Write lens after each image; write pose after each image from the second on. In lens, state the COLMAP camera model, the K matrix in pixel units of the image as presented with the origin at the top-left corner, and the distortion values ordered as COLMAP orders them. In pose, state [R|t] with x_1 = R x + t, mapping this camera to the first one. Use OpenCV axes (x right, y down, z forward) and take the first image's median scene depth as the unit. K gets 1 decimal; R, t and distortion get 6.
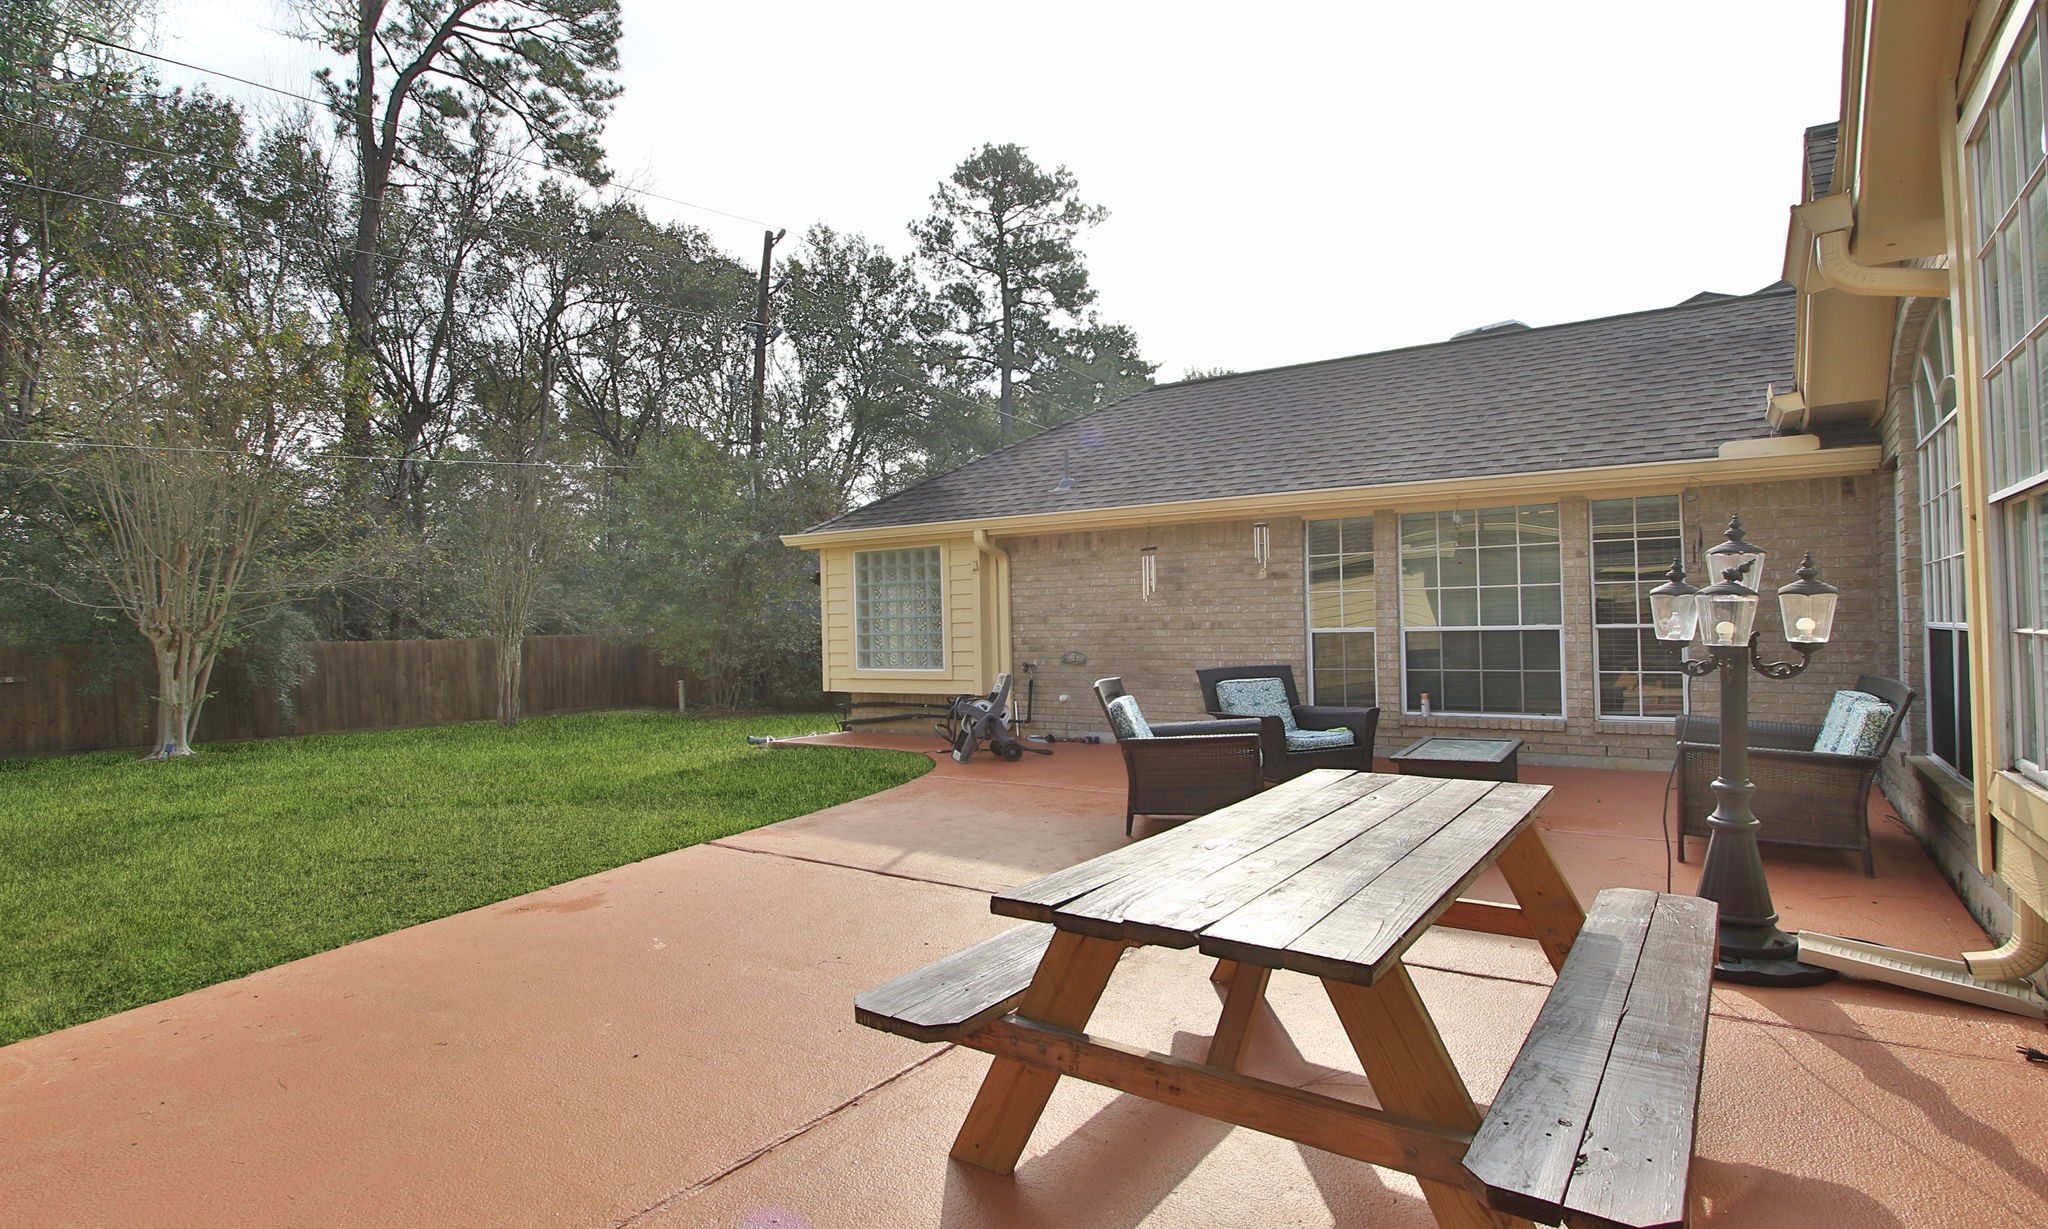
lens RADIAL K [[1050.6, 0, 1022.0], [0, 1050.6, 613.6], [0, 0, 1]] dist [-0.018731, 0.001080]
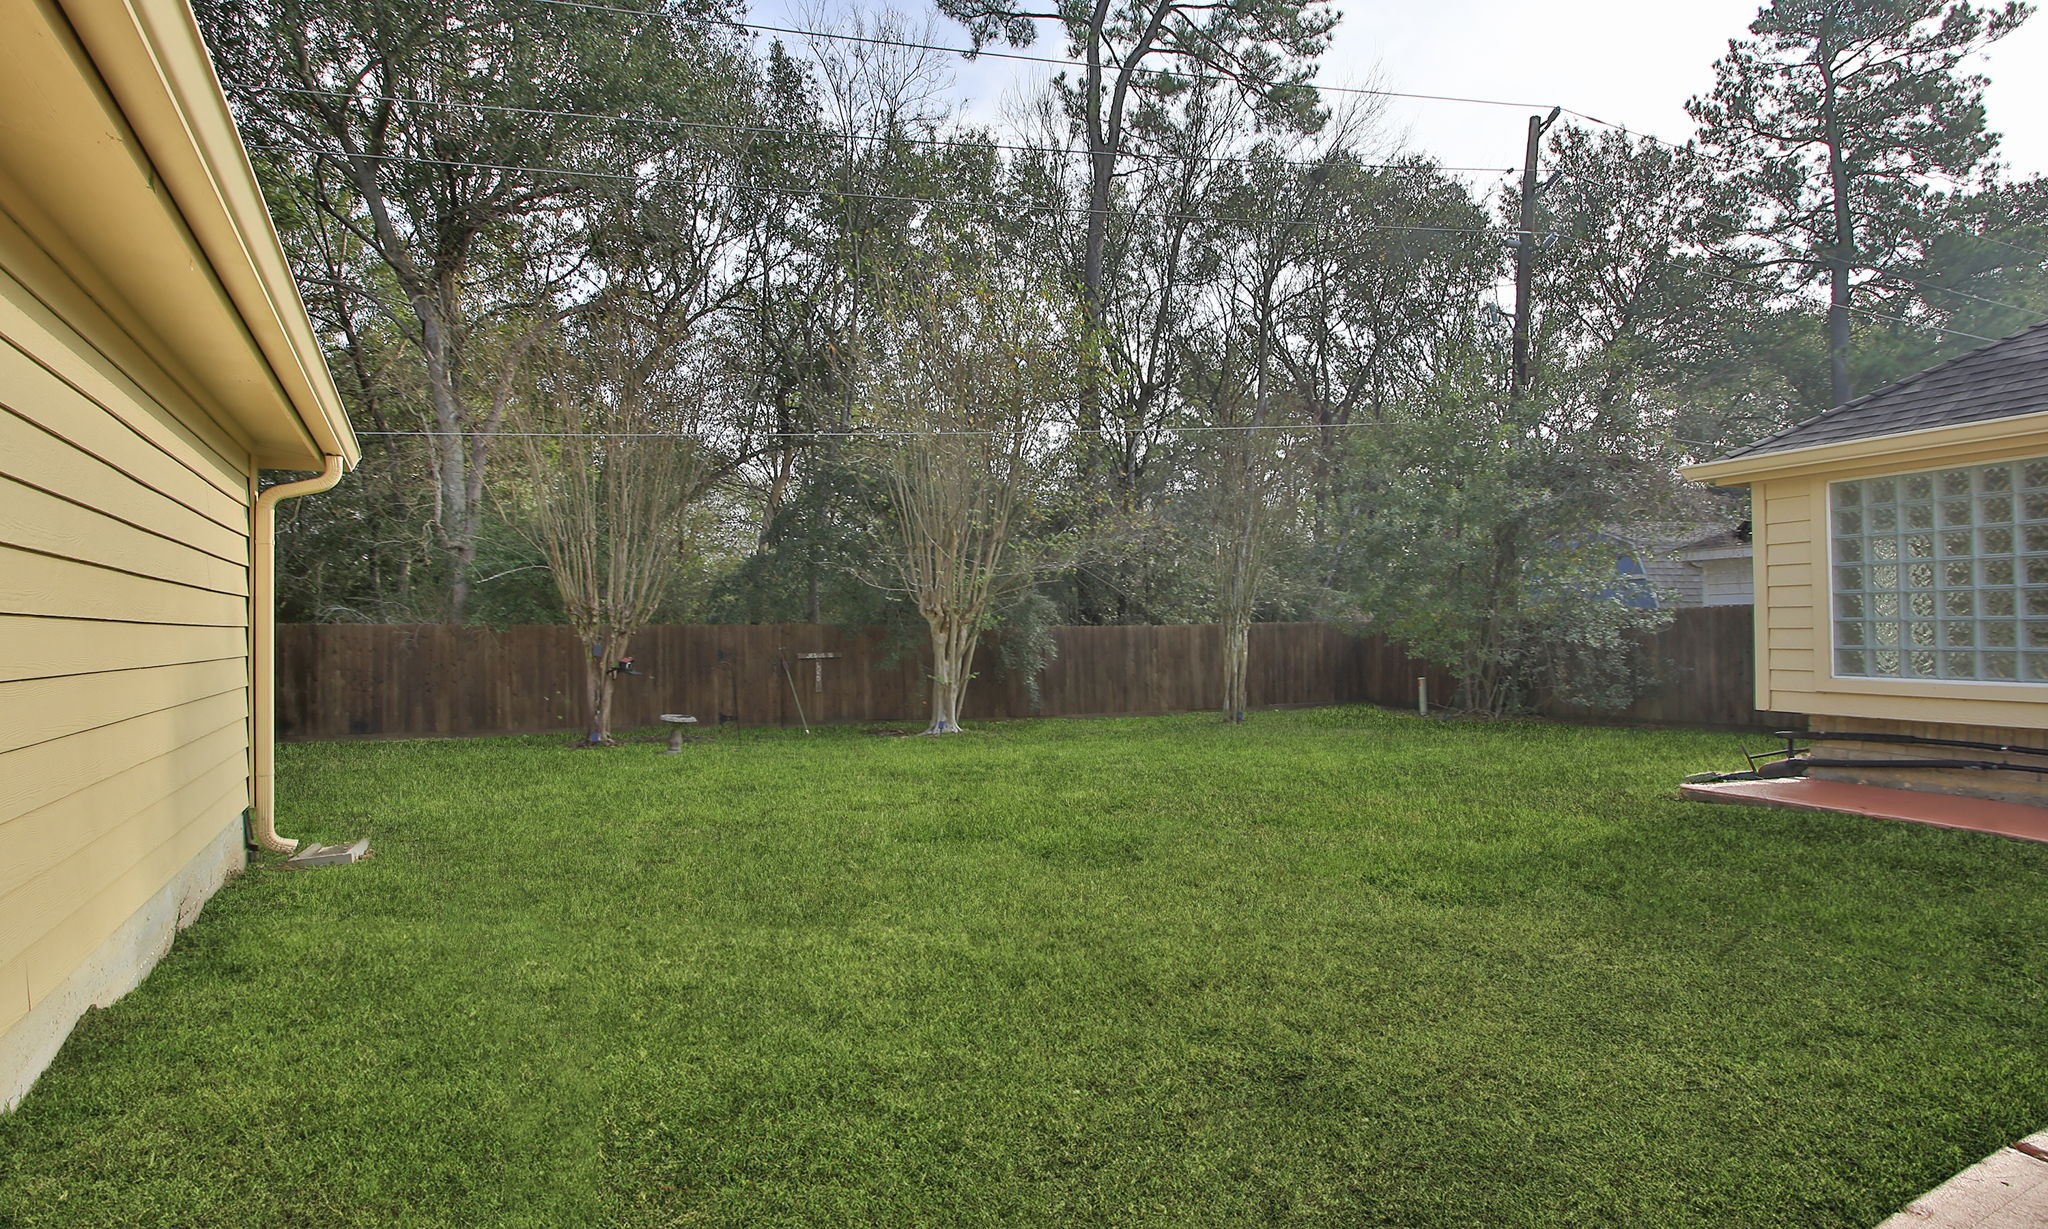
lens RADIAL K [[1050.6, 0, 1021.5], [0, 1050.6, 619.7], [0, 0, 1]] dist [-0.018731, 0.001080]
pose [[0.814021, 0.008837, -0.580769, -0.091764], [-0.001427, 0.999912, 0.013214, 0.006278], [0.580834, -0.009928, 0.813961, 0.119979]]
